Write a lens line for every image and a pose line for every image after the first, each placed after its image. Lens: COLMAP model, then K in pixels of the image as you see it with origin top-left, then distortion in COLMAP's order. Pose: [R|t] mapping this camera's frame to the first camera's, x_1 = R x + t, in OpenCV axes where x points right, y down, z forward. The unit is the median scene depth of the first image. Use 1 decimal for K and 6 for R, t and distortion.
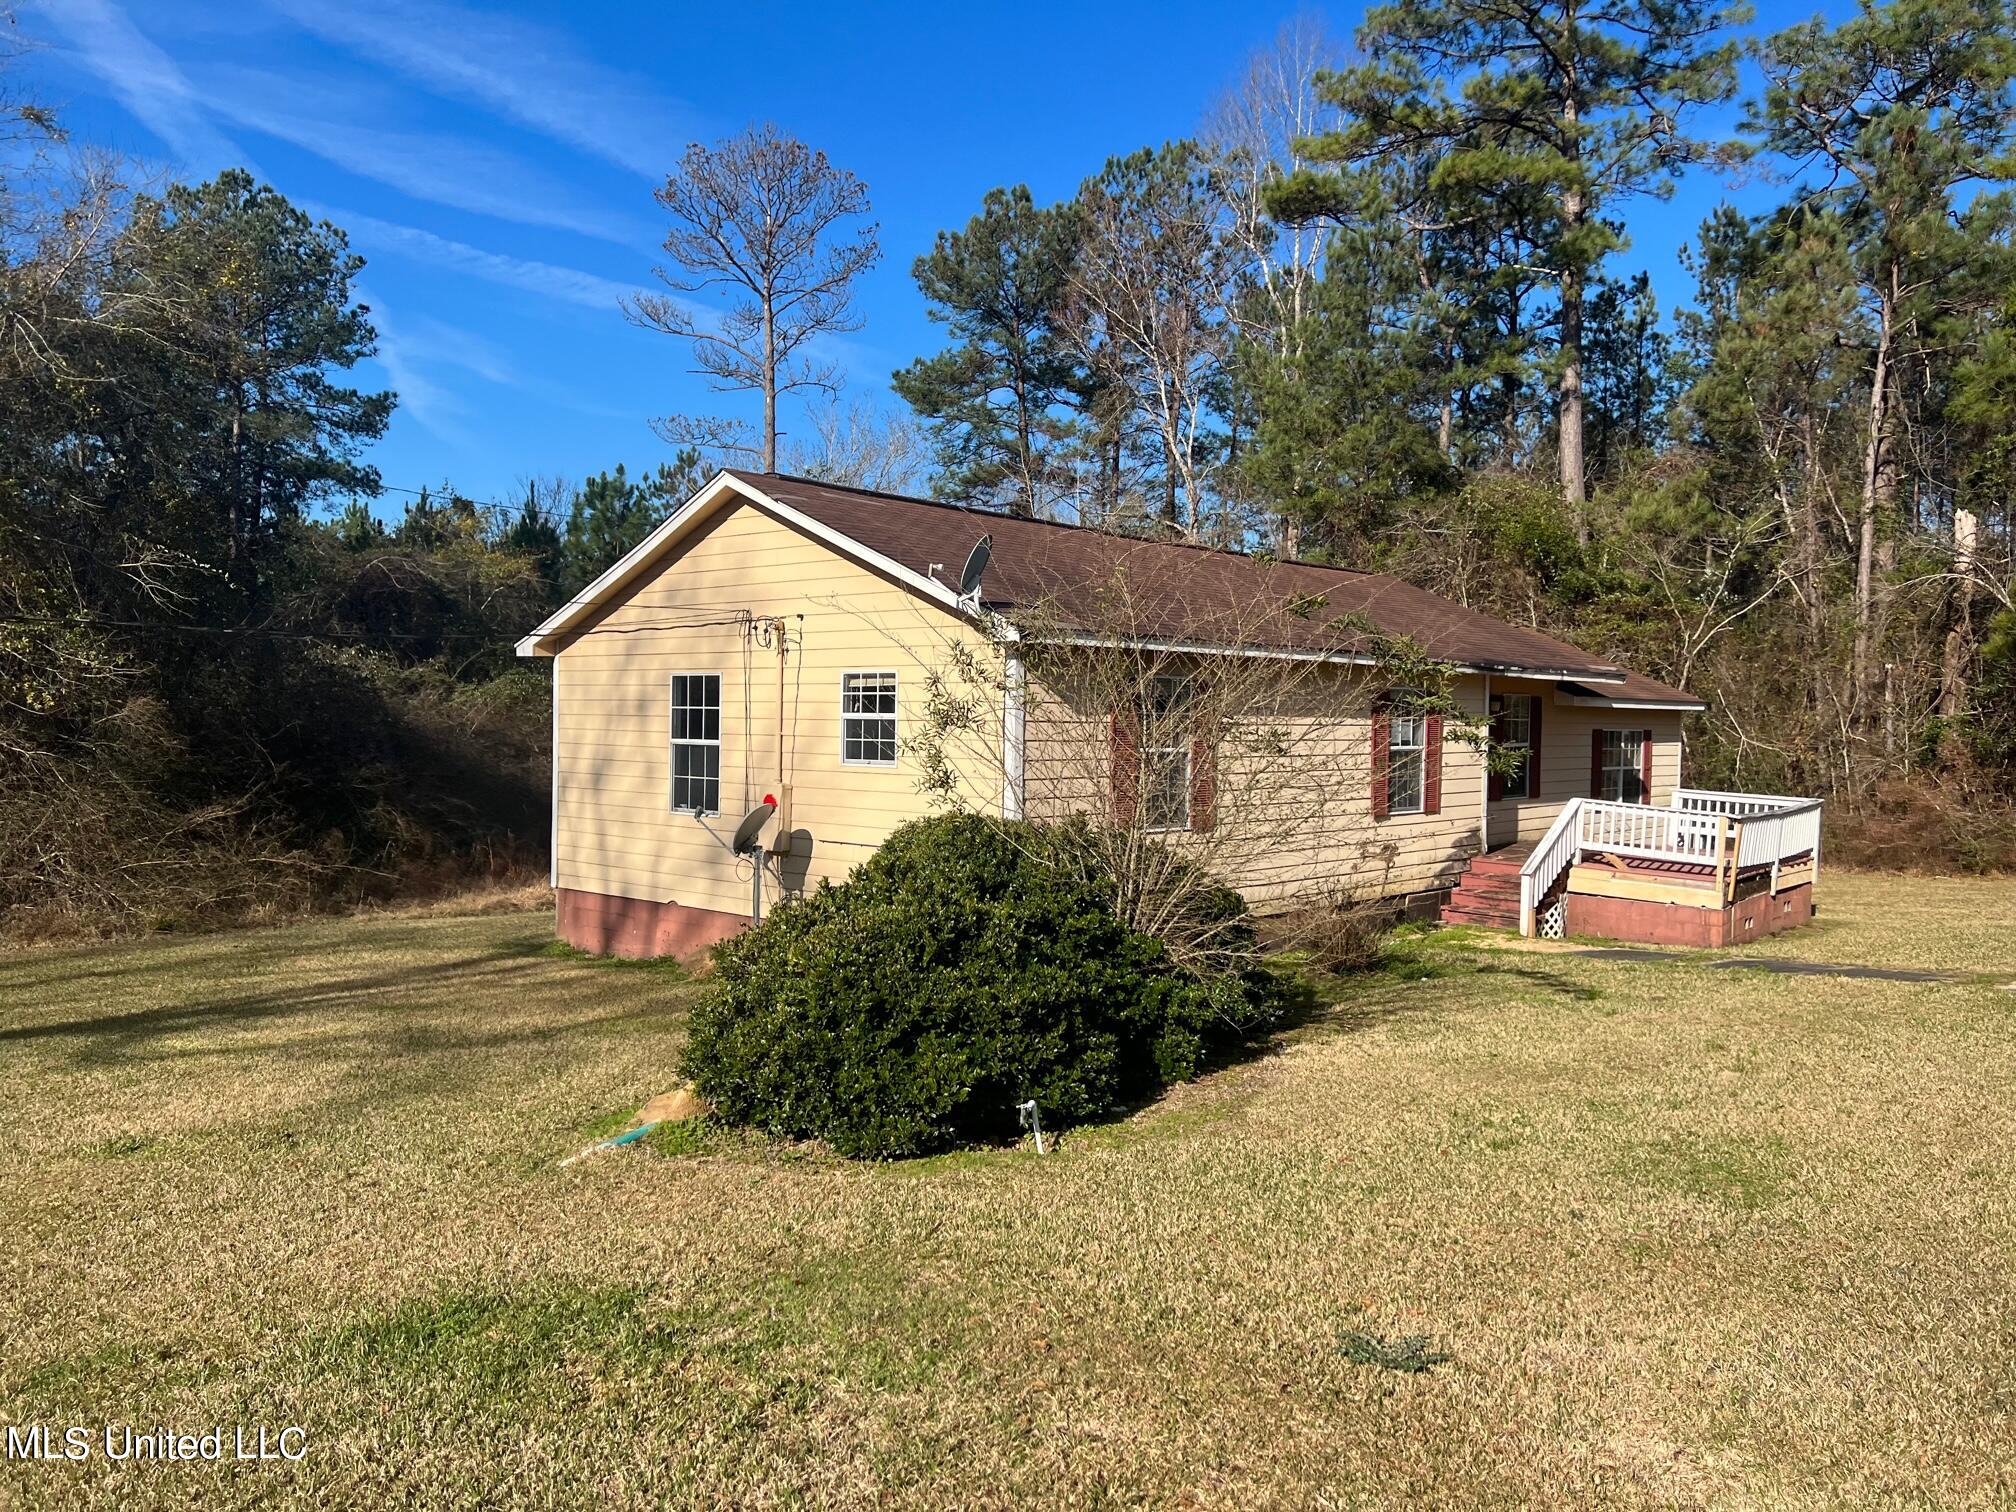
lens RADIAL K [[1532.1, 0, 1008.2], [0, 1532.1, 810.5], [0, 0, 1]] dist [0.092747, -0.085864]
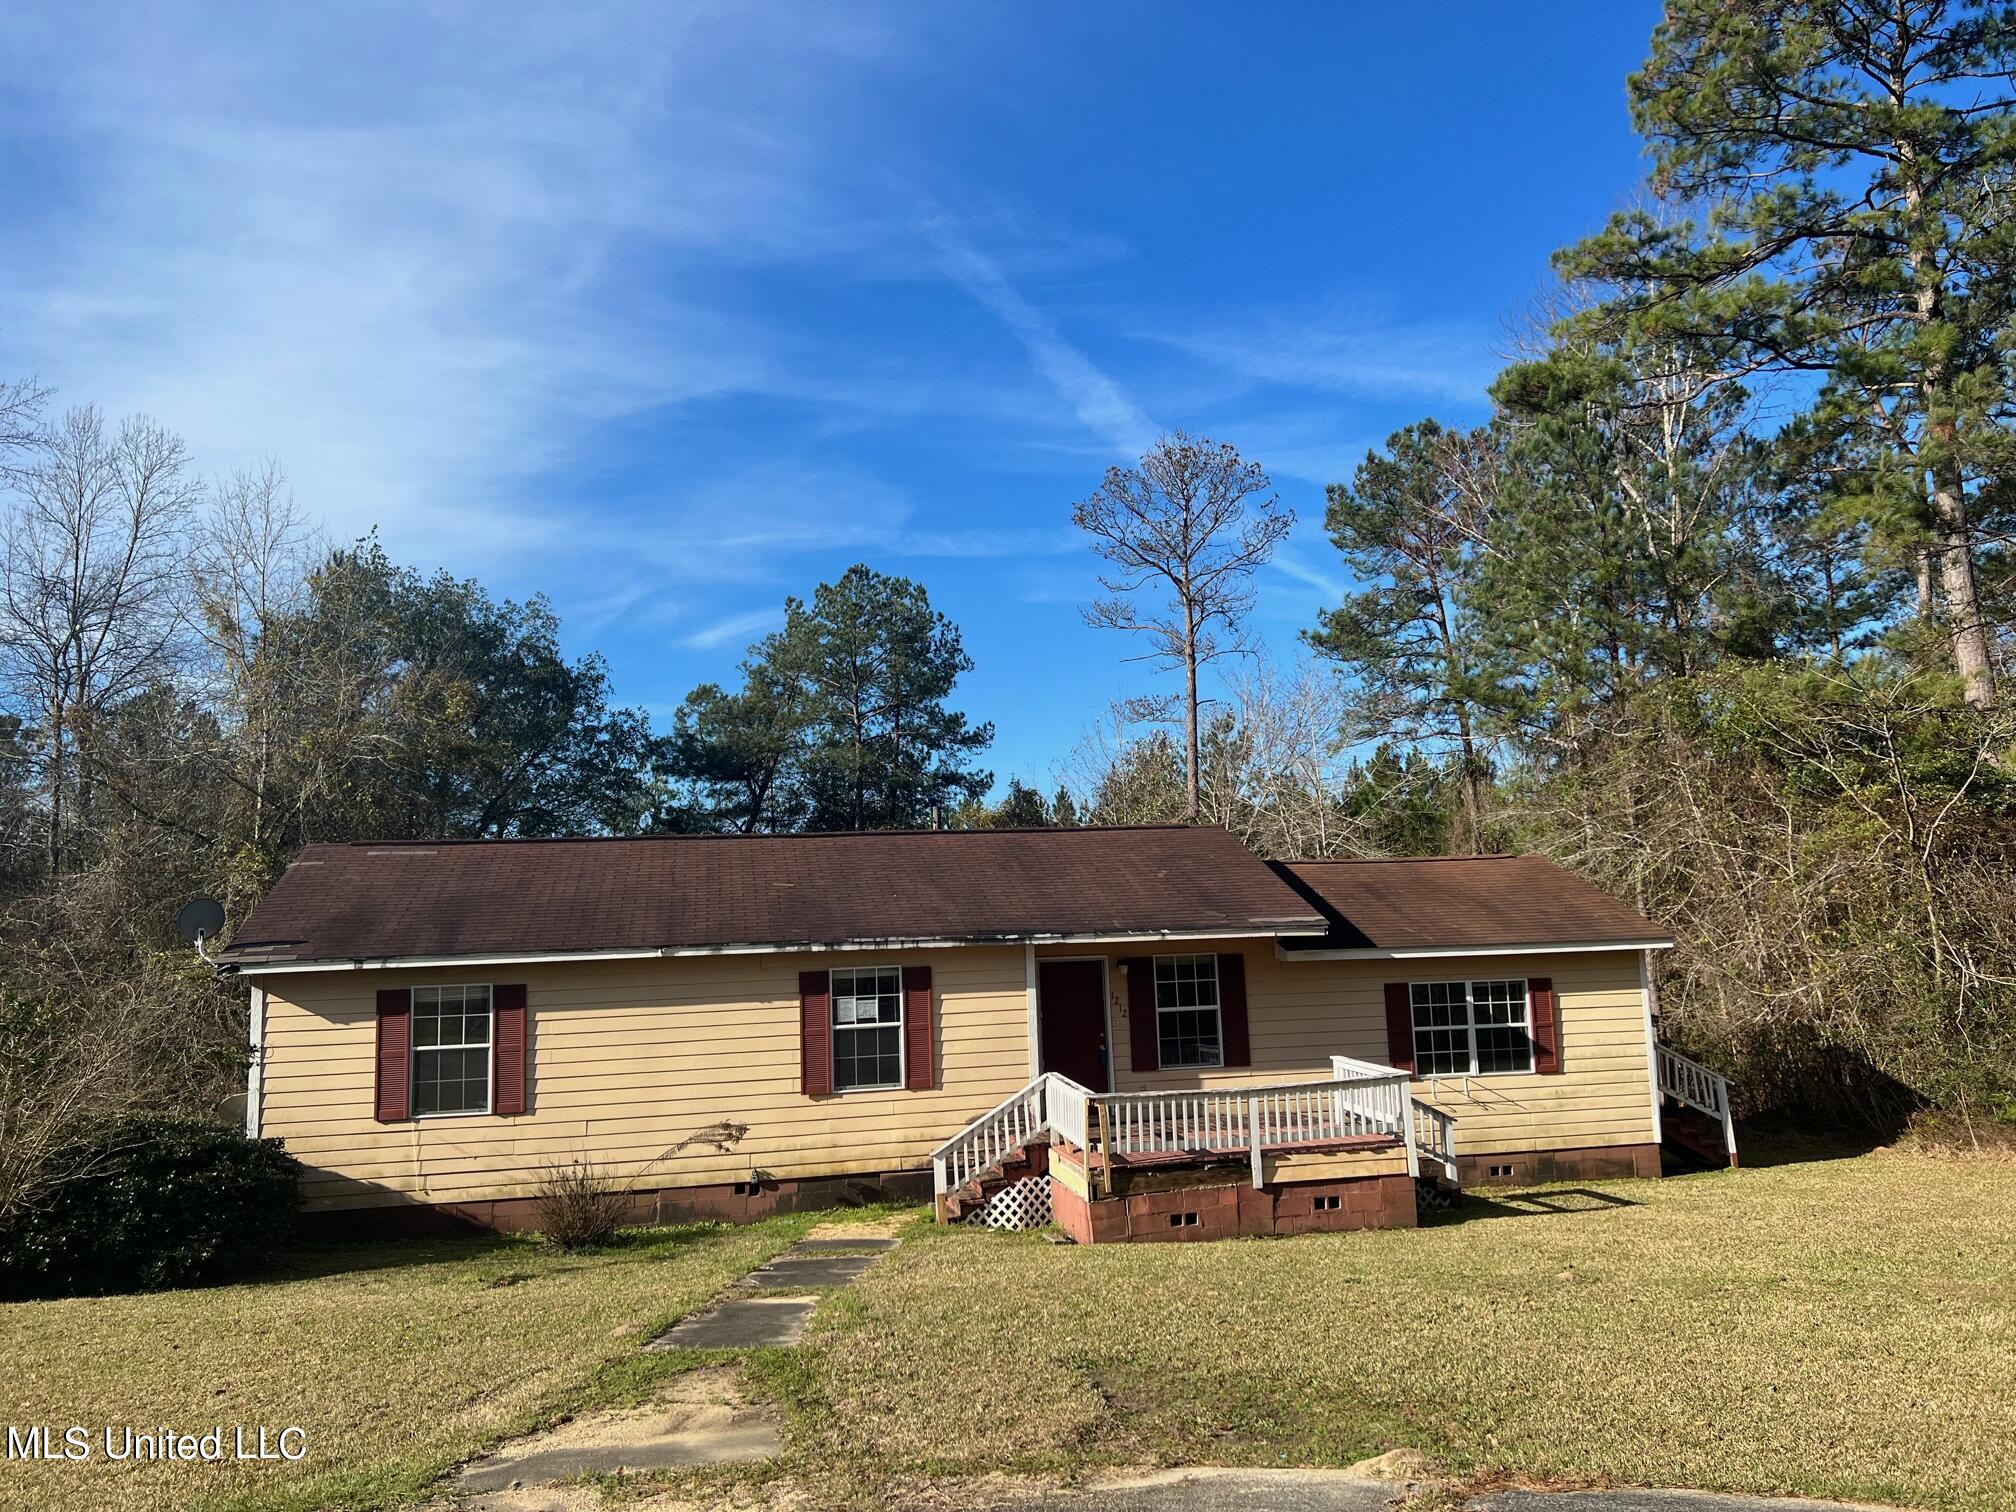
lens RADIAL K [[1513.3, 0, 1012.8], [0, 1513.3, 766.2], [0, 0, 1]] dist [0.081733, -0.085736]
pose [[0.818067, -0.125064, -0.561360, 0.298798], [0.023247, 0.982463, -0.185003, -0.006862], [0.574653, 0.138295, 0.806628, 0.069756]]
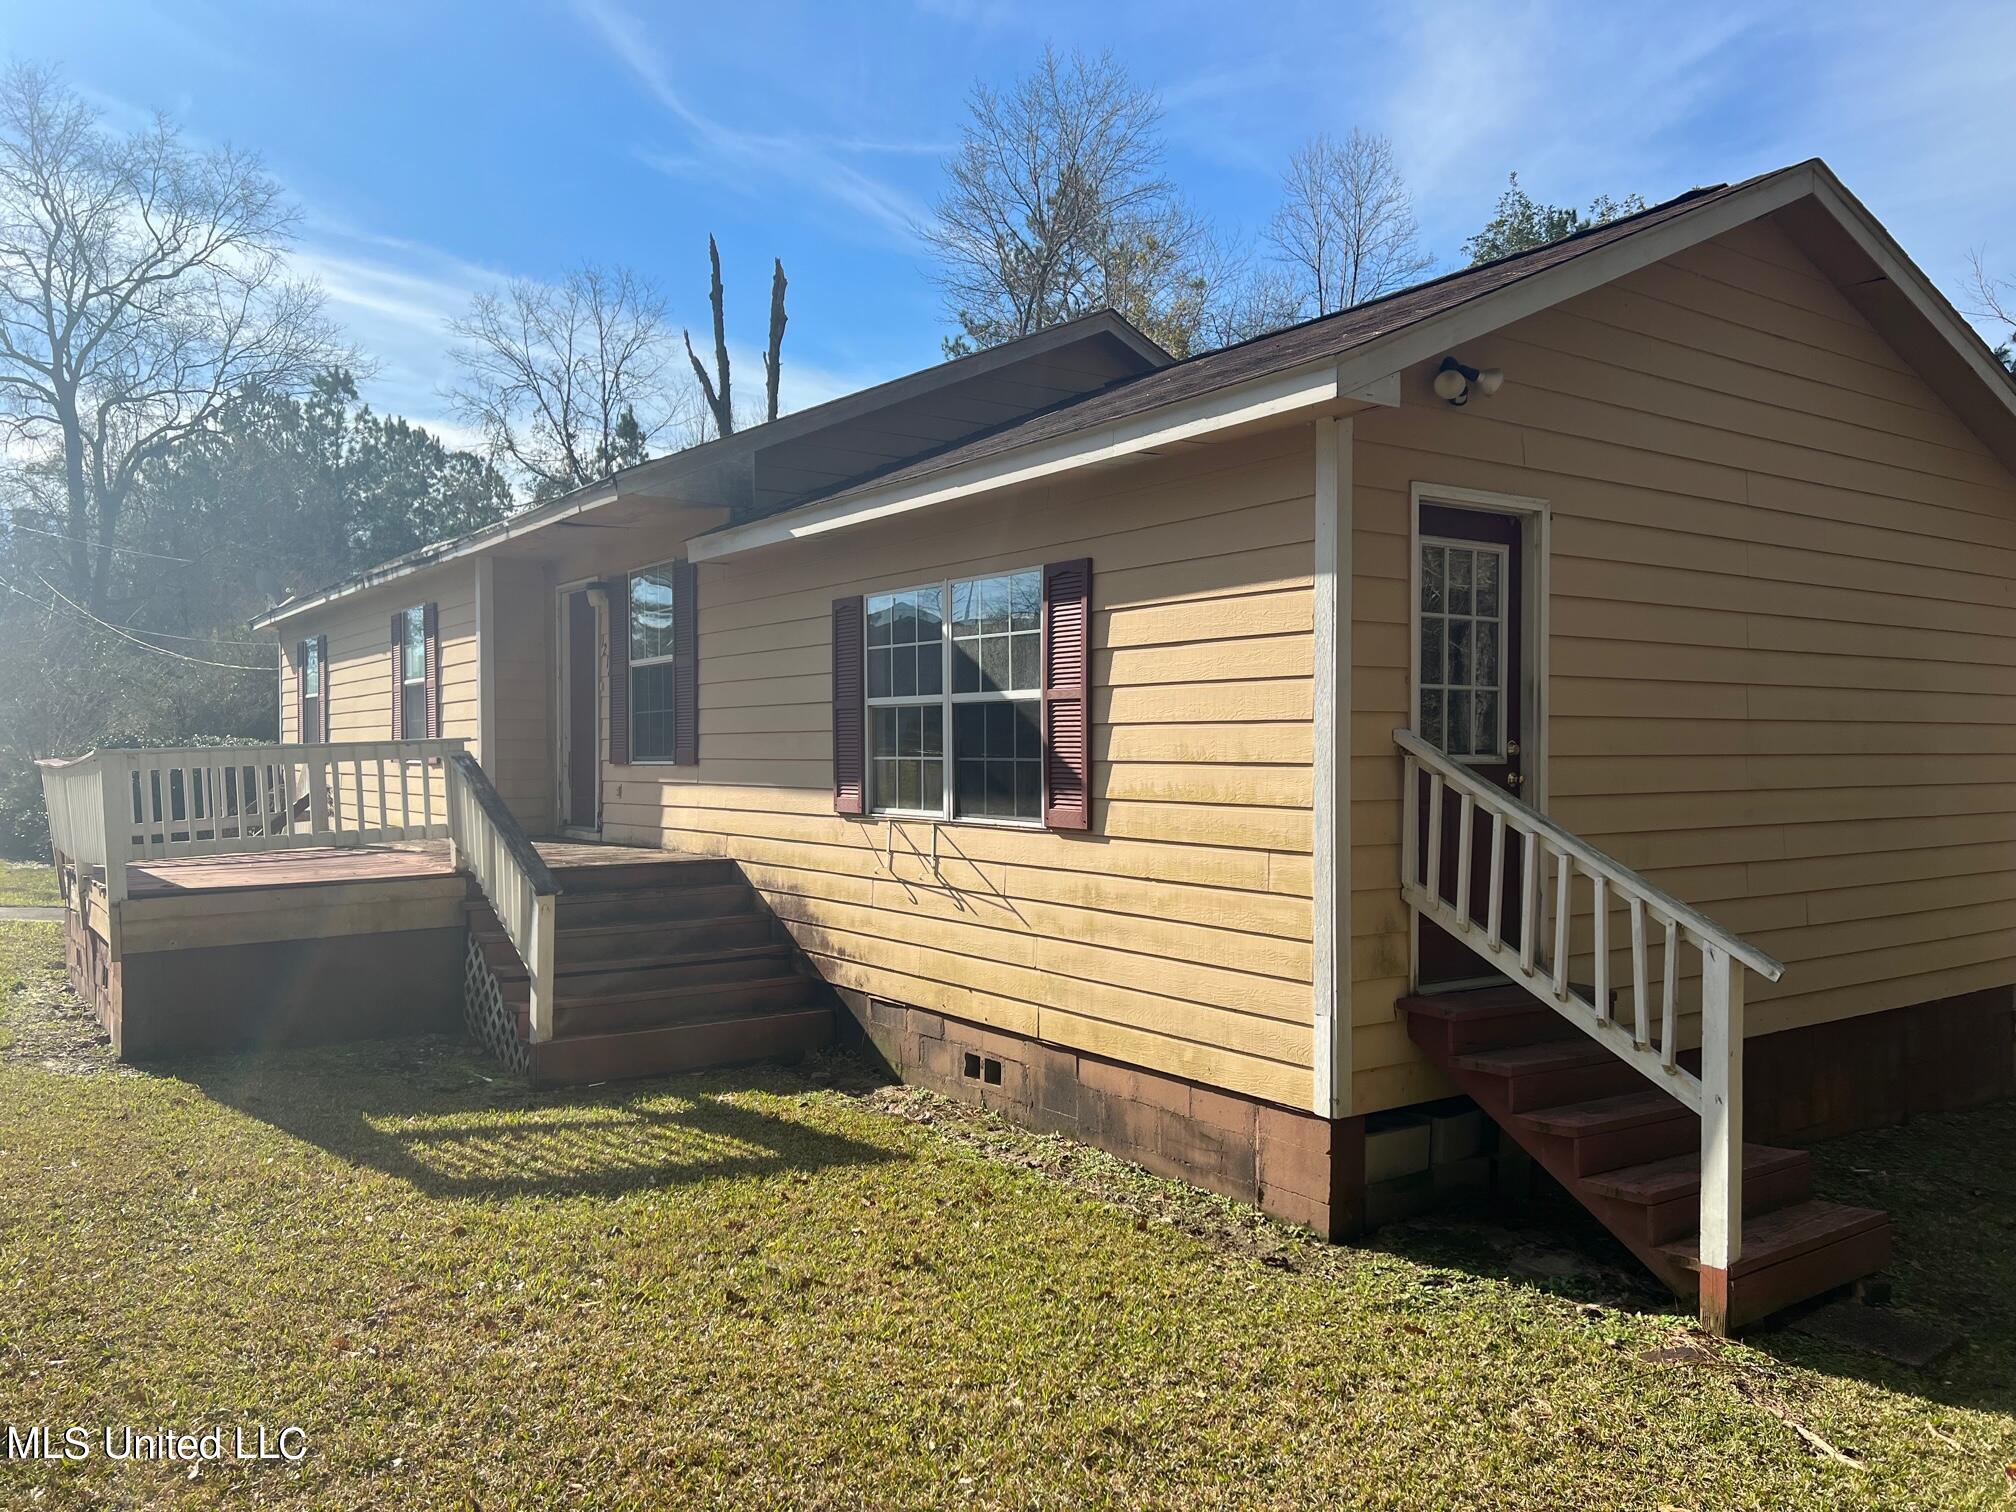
lens RADIAL K [[1513.3, 0, 1012.8], [0, 1513.3, 766.2], [0, 0, 1]] dist [0.081733, -0.085736]
pose [[-0.206428, -0.009887, -0.978412, 0.312526], [-0.059275, 0.998239, 0.002419, -0.005055], [0.976665, 0.058494, -0.206650, 0.471418]]
